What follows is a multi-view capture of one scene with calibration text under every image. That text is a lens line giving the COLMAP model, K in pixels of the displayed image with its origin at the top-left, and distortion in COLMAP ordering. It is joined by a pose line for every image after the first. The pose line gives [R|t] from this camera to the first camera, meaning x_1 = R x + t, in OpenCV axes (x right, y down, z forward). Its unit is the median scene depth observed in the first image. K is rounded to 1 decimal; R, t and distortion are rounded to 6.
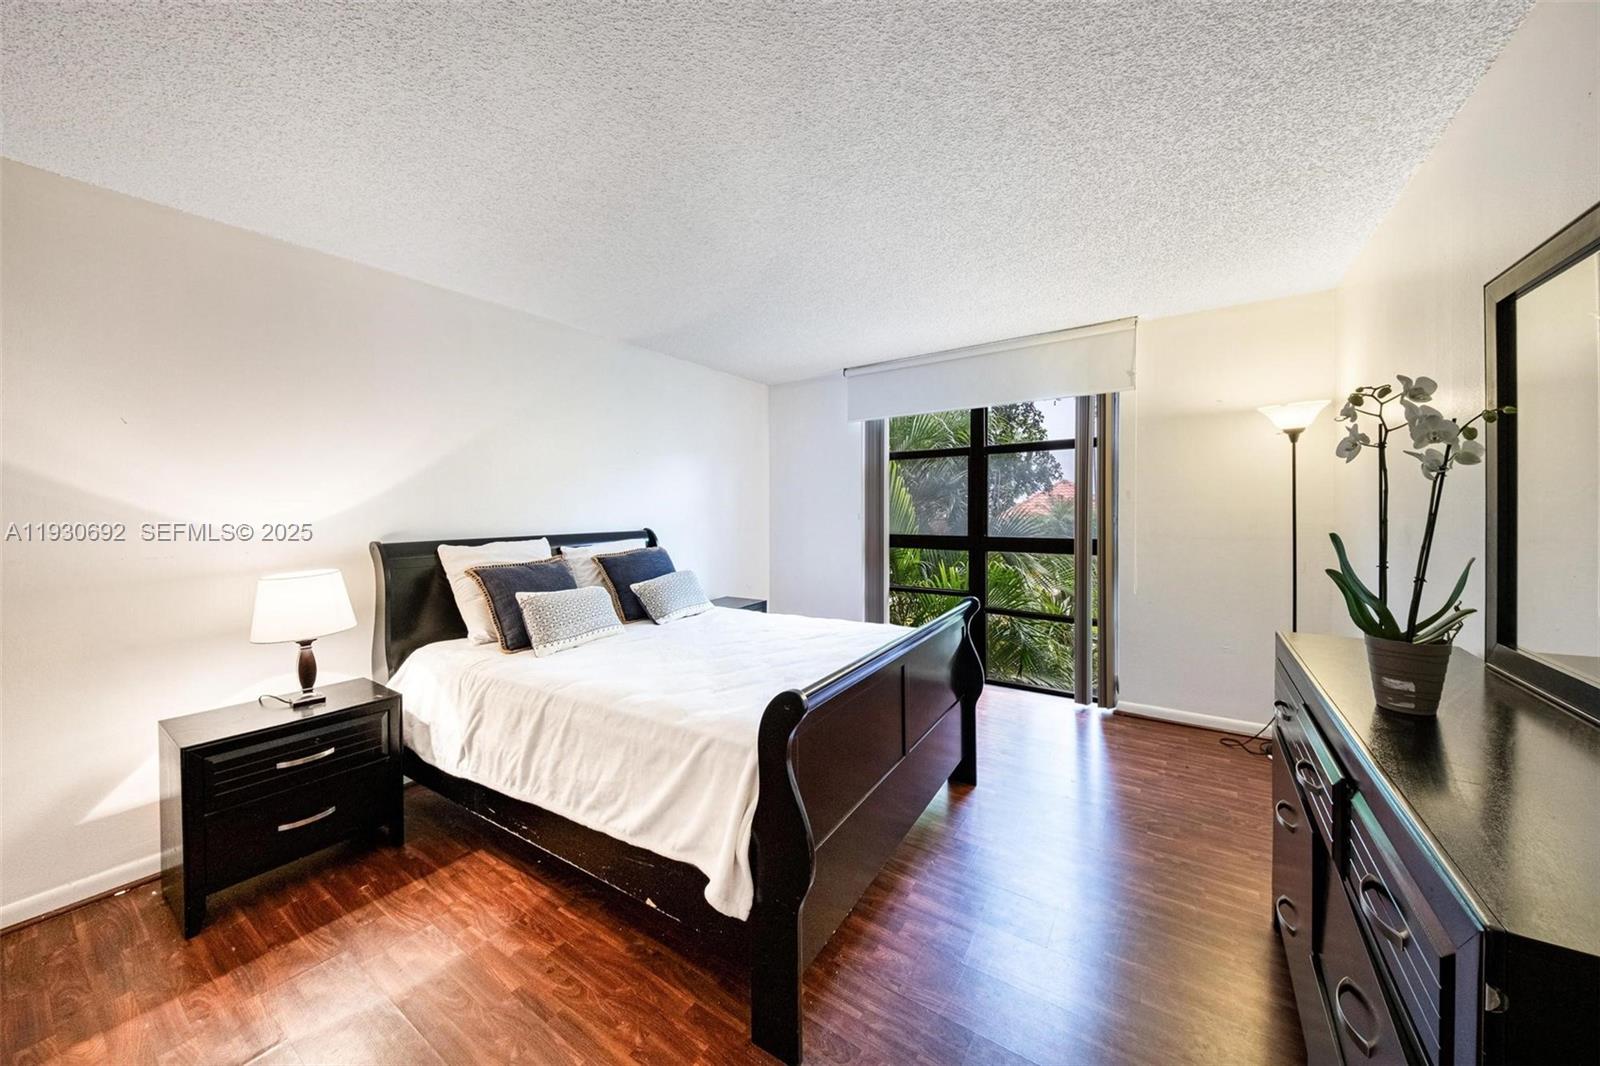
lens RADIAL K [[558.0, 0, 798.7], [0, 558.0, 521.0], [0, 0, 1]] dist [0.000520, -0.000161]
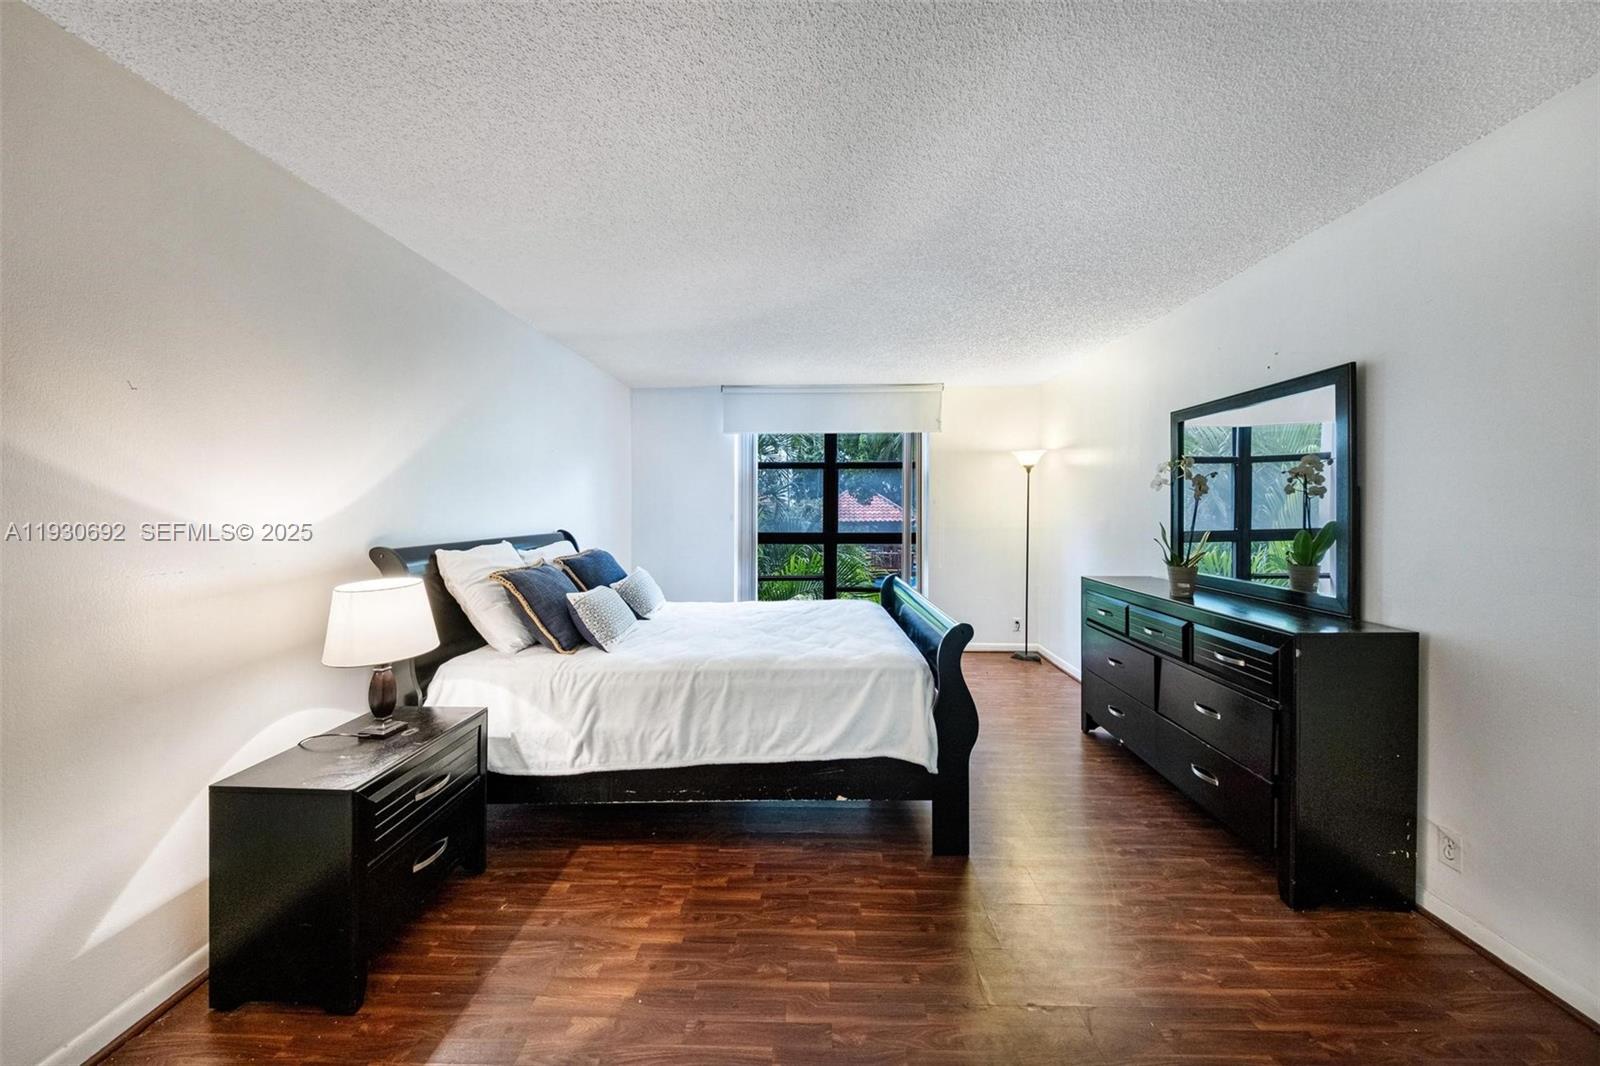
lens RADIAL K [[549.3, 0, 804.2], [0, 549.3, 509.0], [0, 0, 1]] dist [-0.000911, -0.000067]
pose [[0.841956, 0.005908, 0.539514, -0.818627], [0.009020, 0.999646, -0.025023, 0.008753], [-0.539471, 0.025934, 0.841604, -0.073011]]
